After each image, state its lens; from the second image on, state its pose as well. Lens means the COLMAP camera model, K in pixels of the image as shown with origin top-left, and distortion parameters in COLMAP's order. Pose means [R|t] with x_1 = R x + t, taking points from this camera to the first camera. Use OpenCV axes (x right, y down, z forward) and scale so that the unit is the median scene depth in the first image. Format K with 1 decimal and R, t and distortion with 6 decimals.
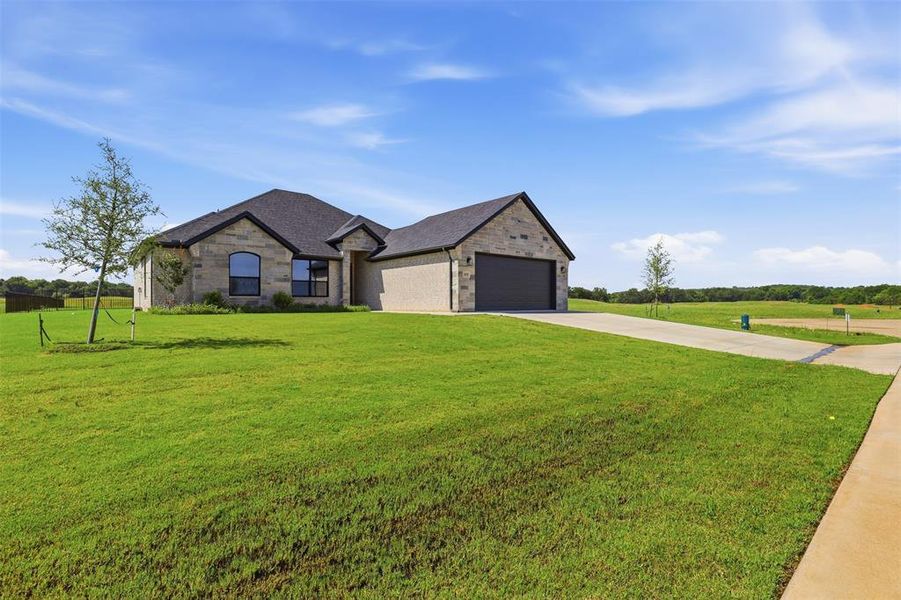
lens RADIAL K [[423.7, 0, 457.8], [0, 423.7, 300.6], [0, 0, 1]] dist [-0.028148, 0.000549]
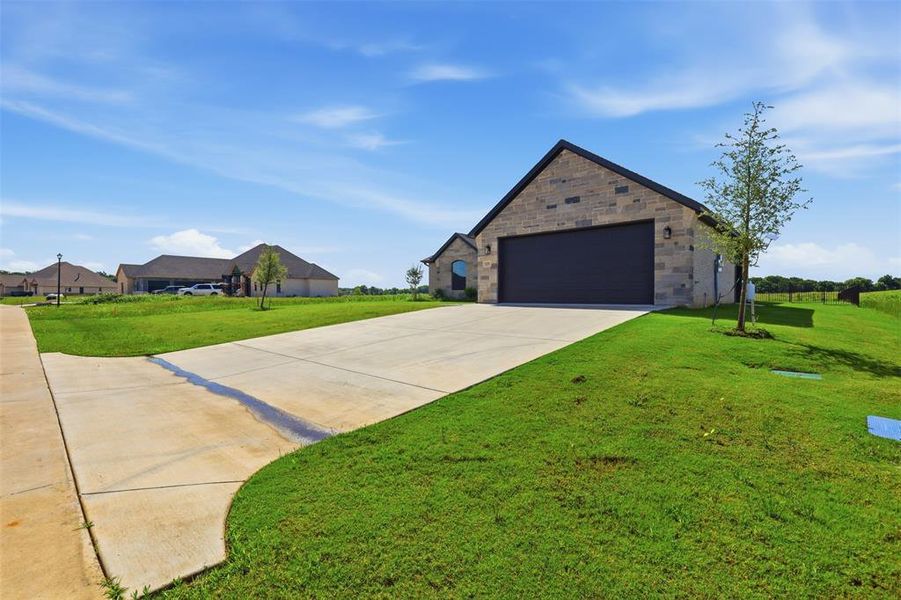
lens RADIAL K [[423.7, 0, 457.8], [0, 423.7, 300.6], [0, 0, 1]] dist [-0.028148, 0.000549]
pose [[0.136103, 0.006654, -0.990672, 0.872986], [0.010281, 0.999914, 0.008128, 0.011094], [0.990641, -0.011291, 0.136022, 0.741398]]
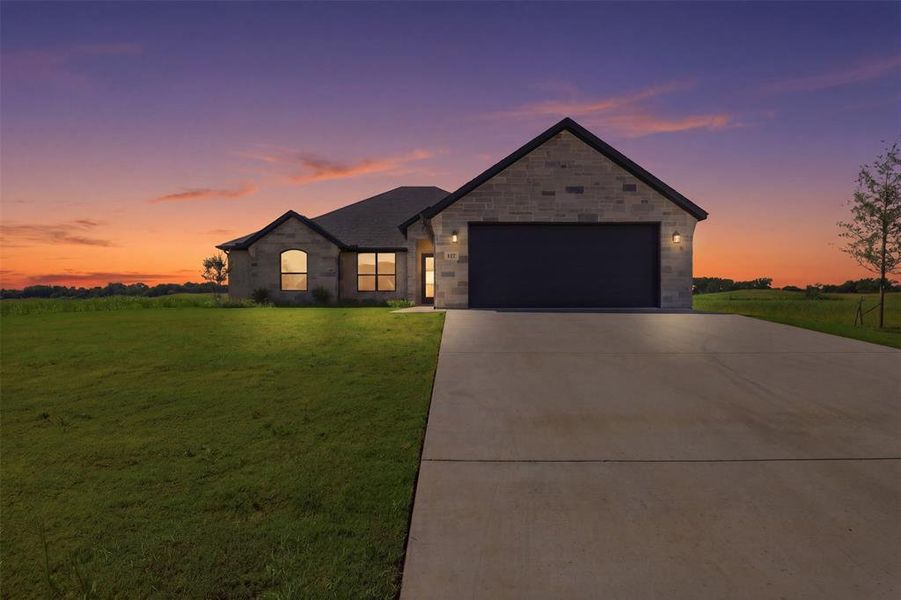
lens RADIAL K [[423.7, 0, 457.8], [0, 423.7, 300.6], [0, 0, 1]] dist [-0.028148, 0.000549]
pose [[0.765682, -0.003117, -0.643212, 0.443163], [0.006206, 0.999978, 0.002541, 0.010594], [0.643190, -0.005937, 0.765684, 0.429077]]
